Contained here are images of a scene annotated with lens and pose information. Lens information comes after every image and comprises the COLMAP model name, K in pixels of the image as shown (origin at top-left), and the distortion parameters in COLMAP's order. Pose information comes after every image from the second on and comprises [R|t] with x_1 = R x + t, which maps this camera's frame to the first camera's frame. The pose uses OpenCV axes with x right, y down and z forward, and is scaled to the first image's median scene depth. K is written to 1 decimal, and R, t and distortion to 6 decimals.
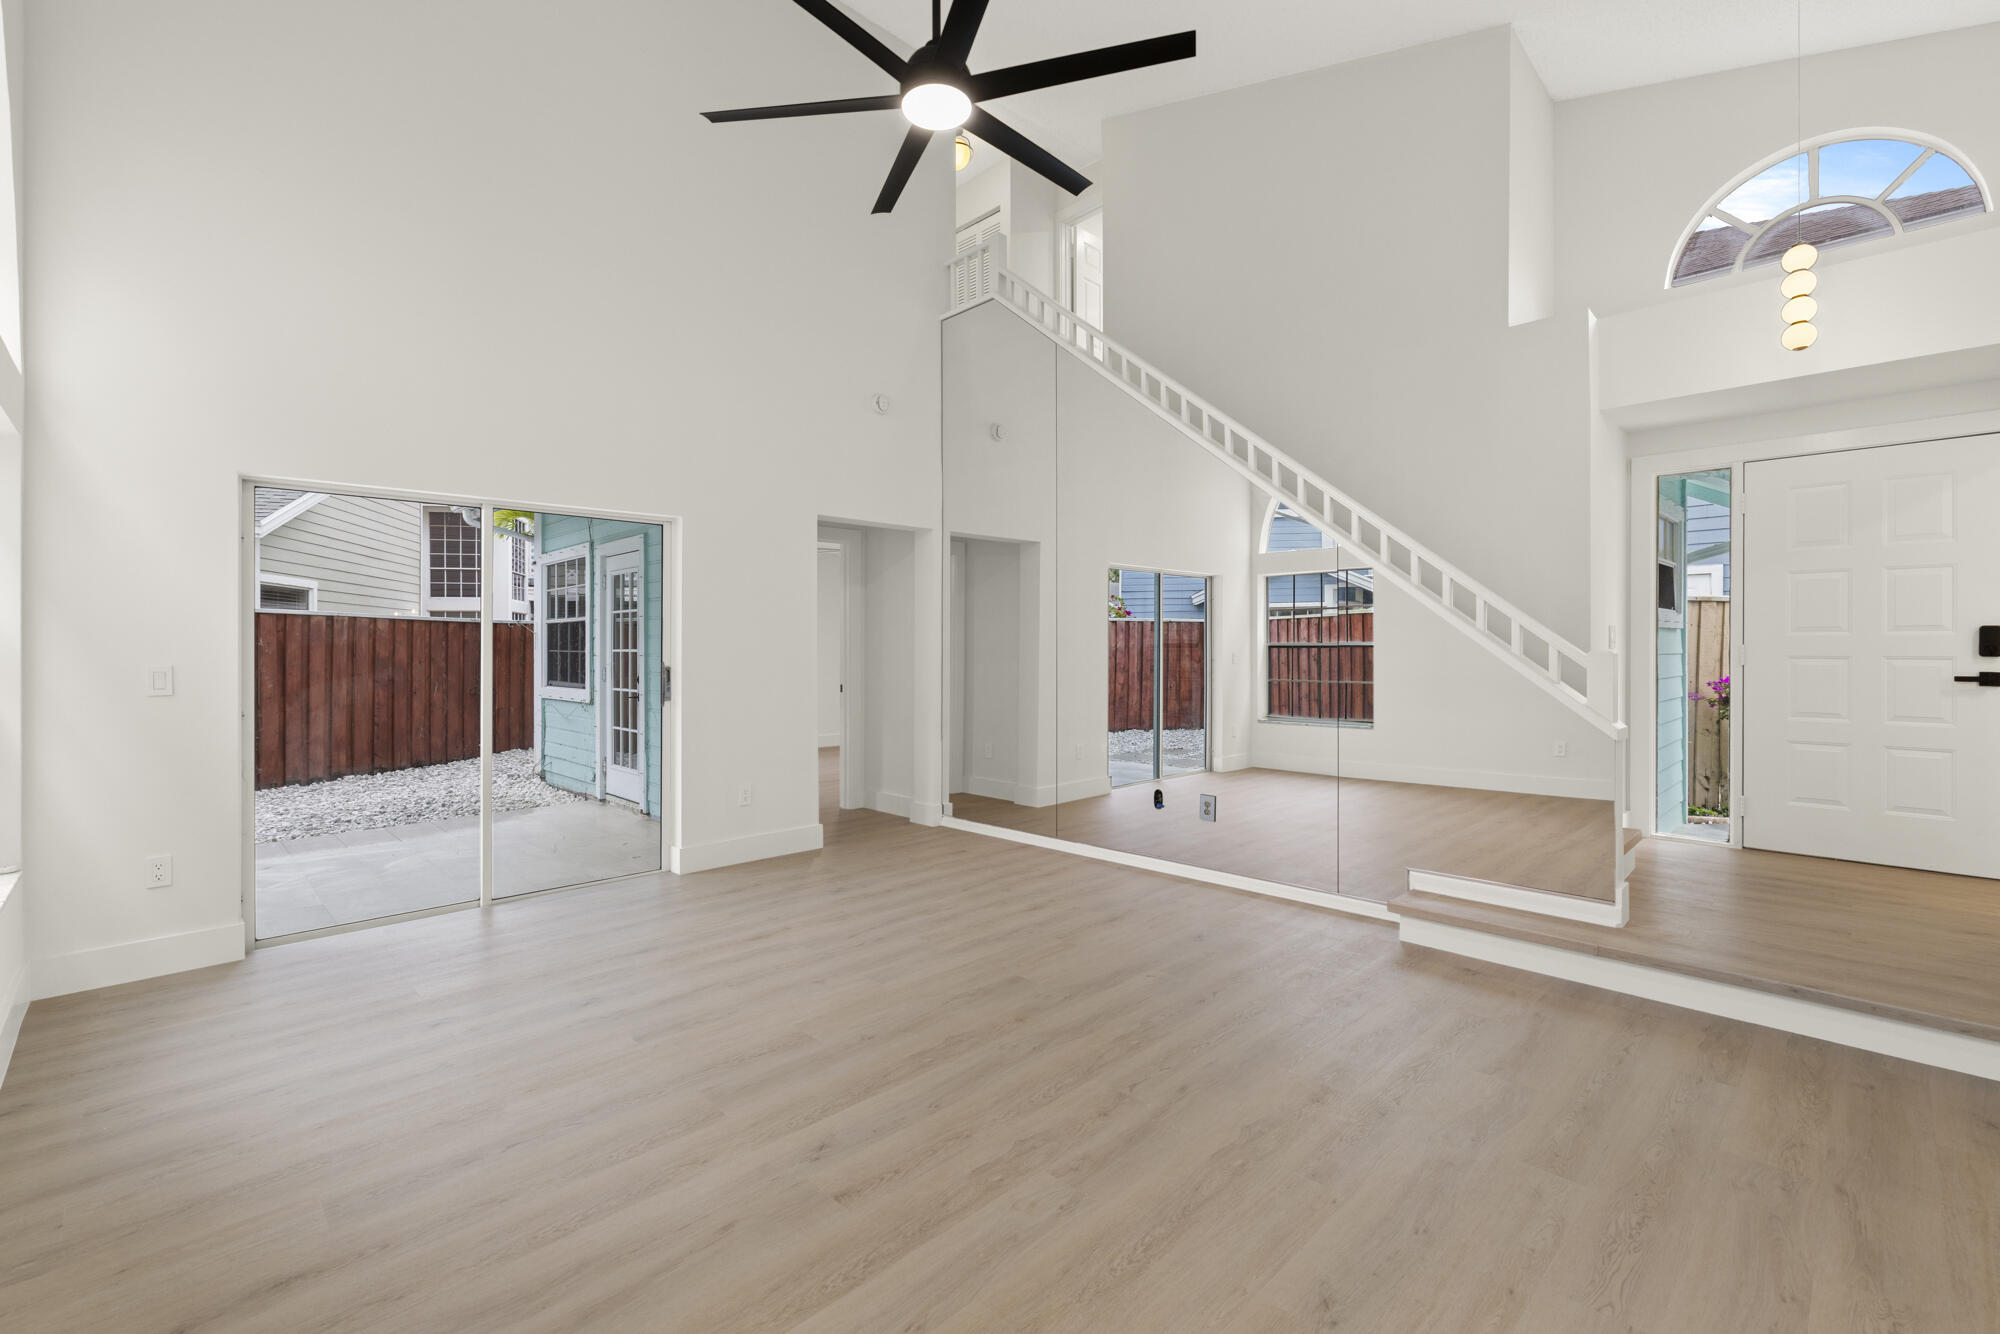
lens RADIAL K [[839.8, 0, 974.1], [0, 839.8, 662.1], [0, 0, 1]] dist [0.036270, 0.000005]
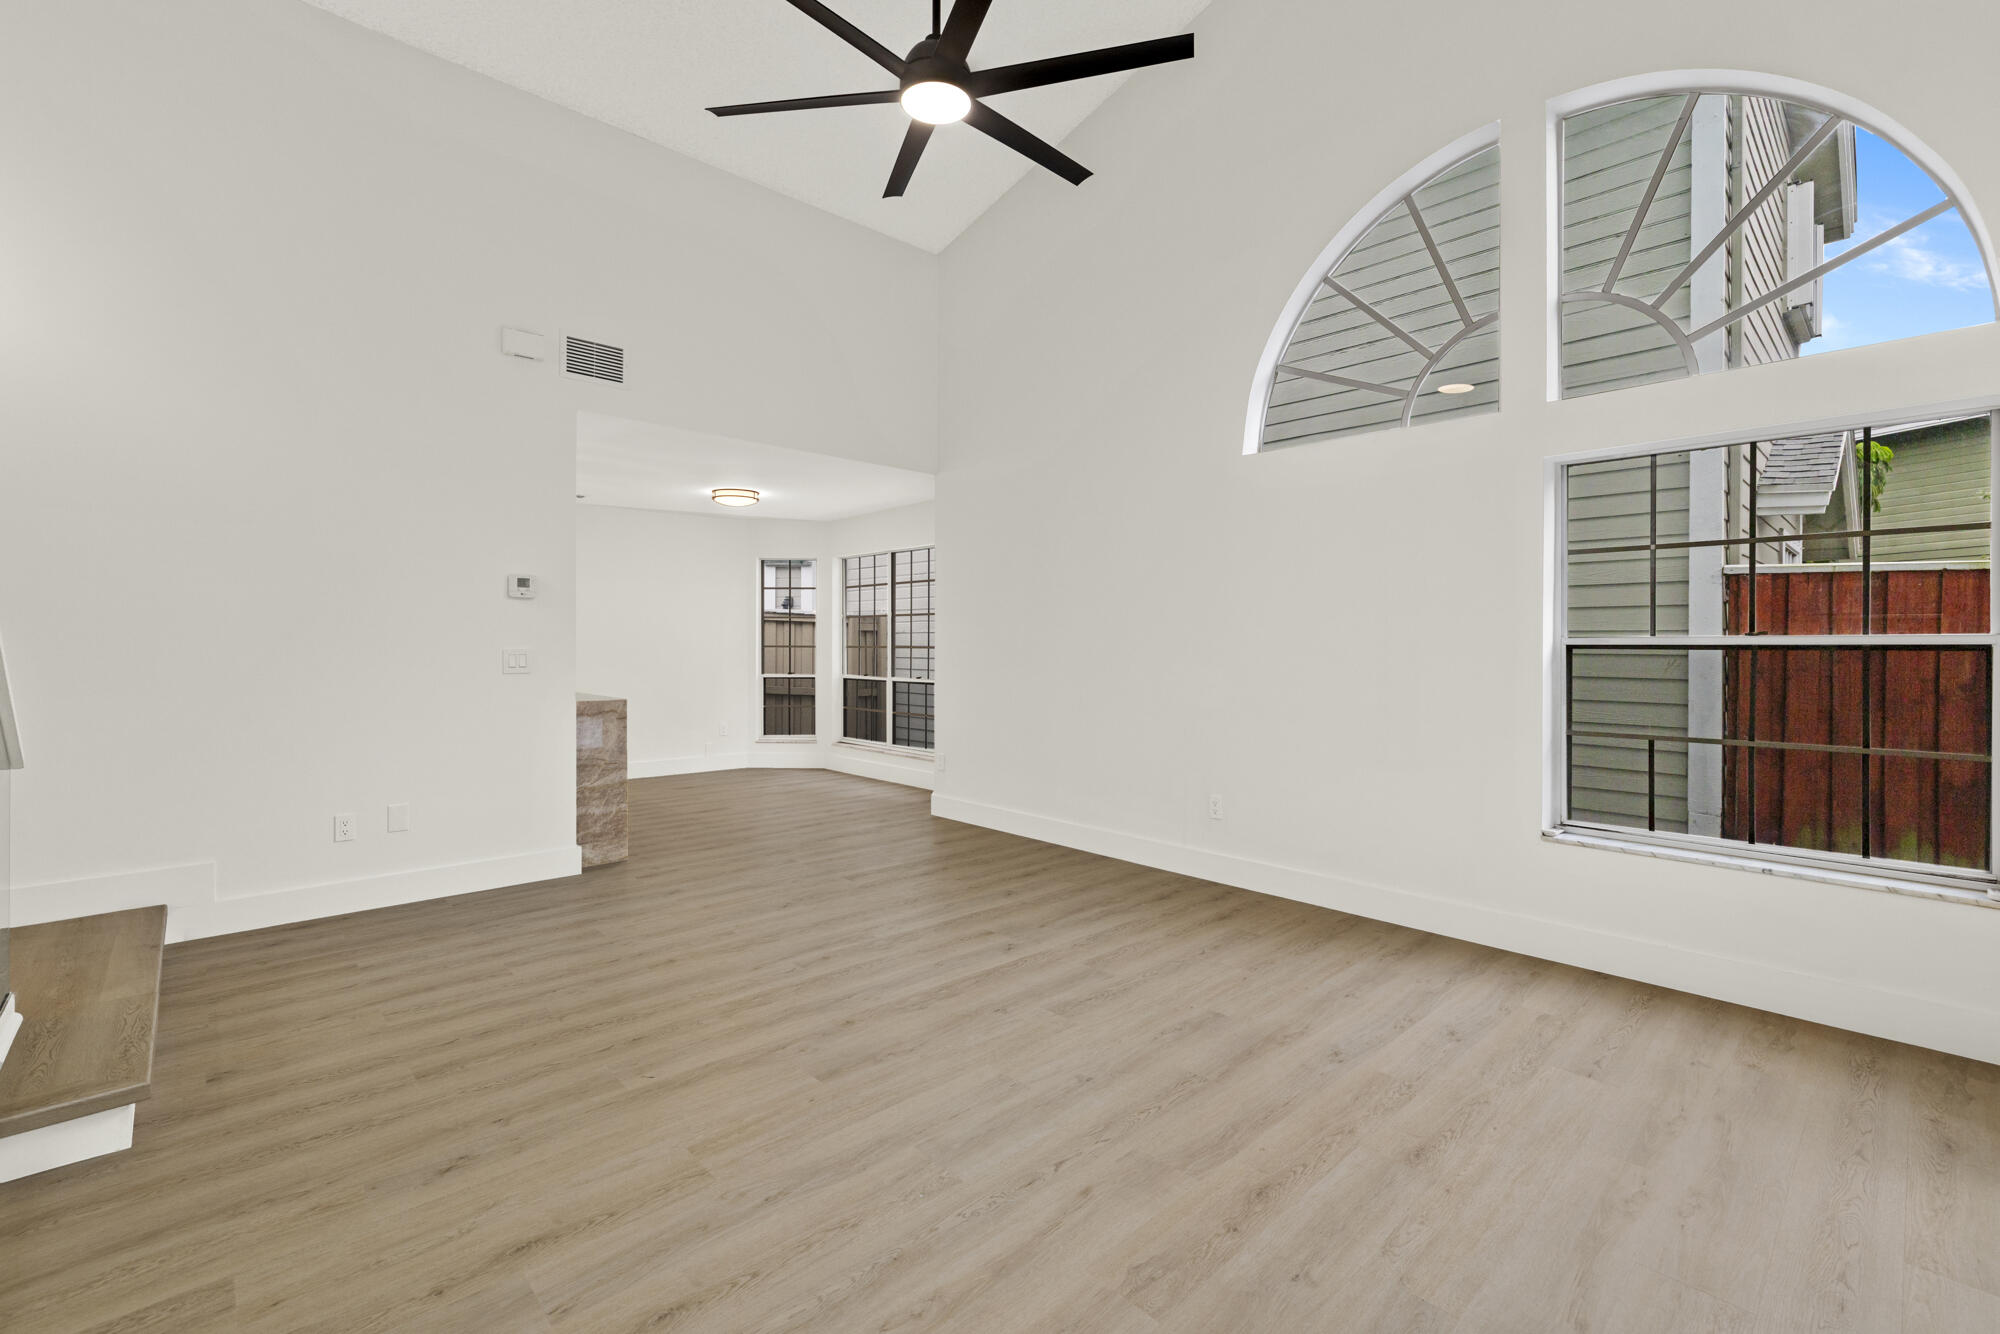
lens RADIAL K [[839.8, 0, 974.1], [0, 839.8, 662.1], [0, 0, 1]] dist [0.036270, 0.000005]
pose [[-0.999710, 0.000033, 0.024090, -0.107450], [0.000925, 0.999314, 0.037016, -0.028683], [-0.024072, 0.037028, -0.999024, 1.851395]]
